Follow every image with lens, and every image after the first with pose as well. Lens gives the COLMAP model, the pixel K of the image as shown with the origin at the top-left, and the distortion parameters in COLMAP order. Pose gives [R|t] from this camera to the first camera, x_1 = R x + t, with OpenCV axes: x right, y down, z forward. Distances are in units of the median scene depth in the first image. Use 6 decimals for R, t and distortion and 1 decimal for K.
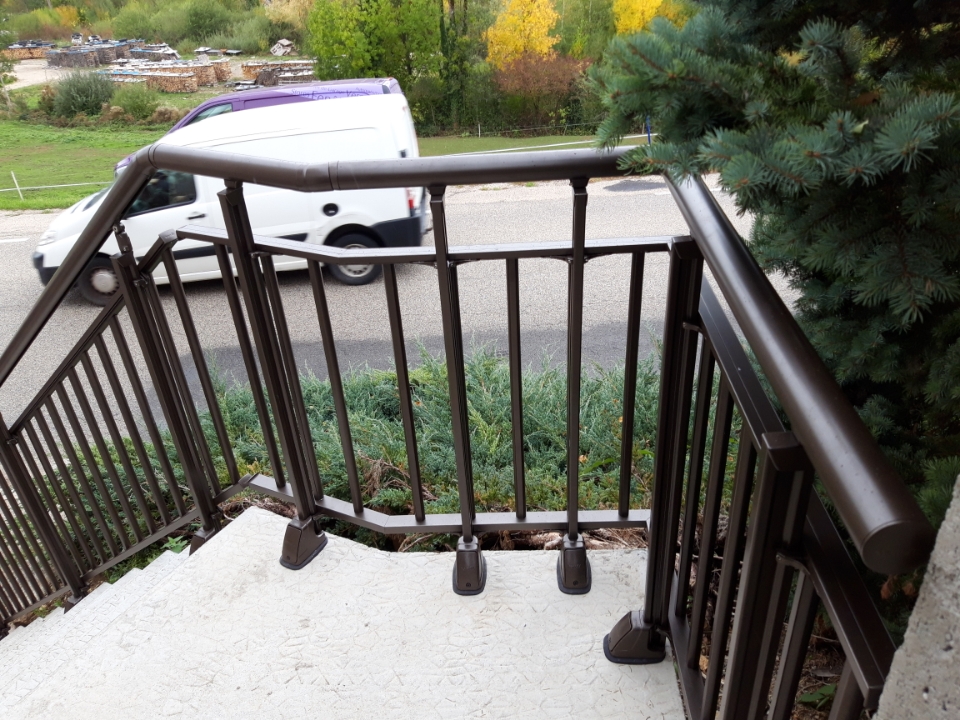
lens RADIAL K [[747.7, 0, 483.7], [0, 747.7, 360.2], [0, 0, 1]] dist [0.002511, -0.044746]
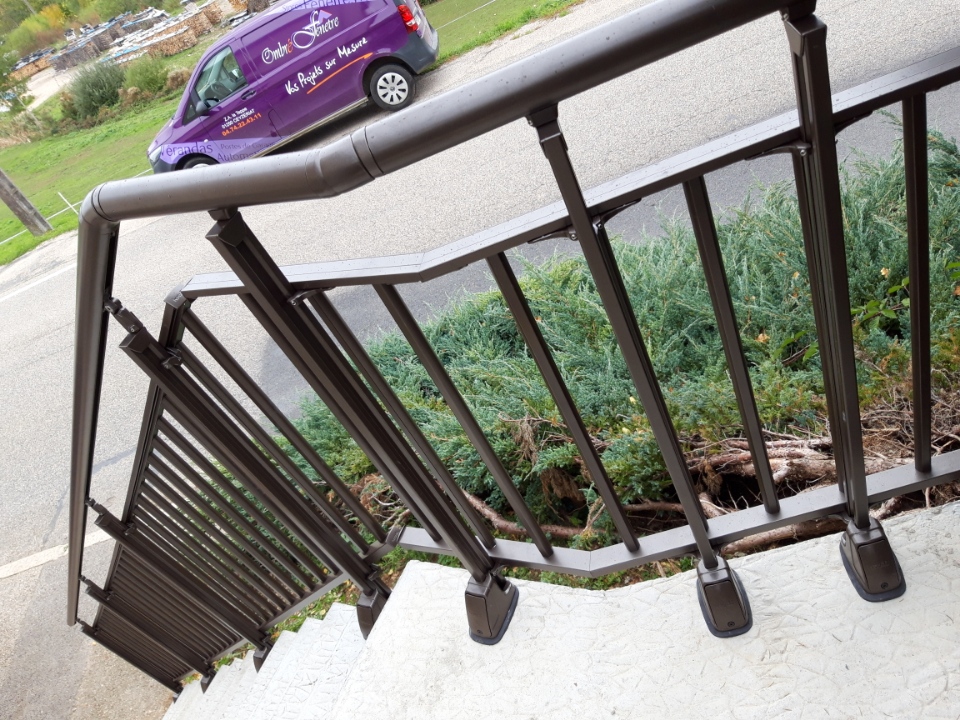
lens RADIAL K [[747.7, 0, 483.7], [0, 747.7, 360.2], [0, 0, 1]] dist [0.002511, -0.044746]
pose [[0.941544, -0.297944, -0.157240, -0.054699], [0.321325, 0.934456, 0.153432, -0.120195], [0.101219, -0.194988, 0.975569, 0.316080]]
